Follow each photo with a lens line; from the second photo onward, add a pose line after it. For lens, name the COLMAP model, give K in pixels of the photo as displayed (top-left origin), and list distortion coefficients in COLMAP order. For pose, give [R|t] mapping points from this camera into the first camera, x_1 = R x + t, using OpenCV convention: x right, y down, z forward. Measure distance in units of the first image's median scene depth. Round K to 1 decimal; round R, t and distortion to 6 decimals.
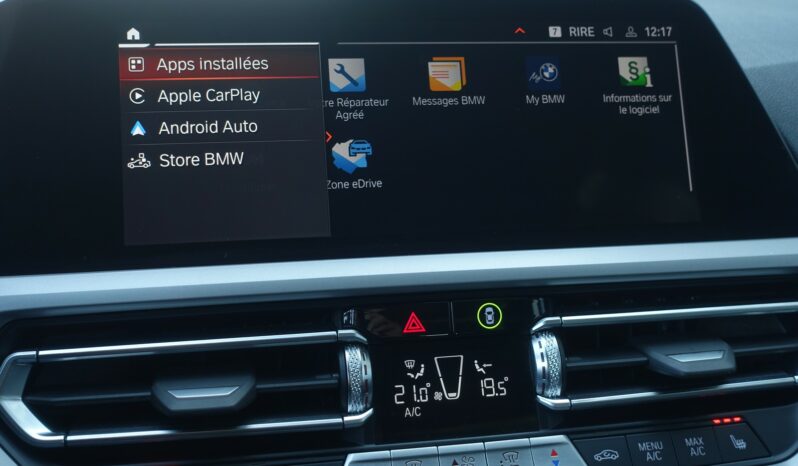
lens RADIAL K [[951.7, 0, 399.0], [0, 951.7, 233.0], [0, 0, 1]] dist [-0.014001, -0.027448]
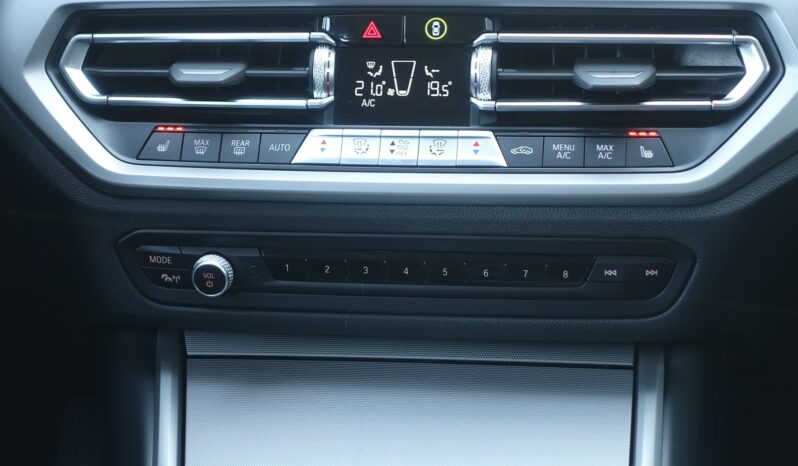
lens RADIAL K [[1843.3, 0, 399.0], [0, 1843.3, 233.0], [0, 0, 1]] dist [-0.036325, -0.036656]
pose [[0.939197, 0.082339, -0.333360, 0.849750], [-0.045376, 0.992071, 0.117198, 0.072867], [0.340367, -0.094946, 0.935487, -1.218054]]
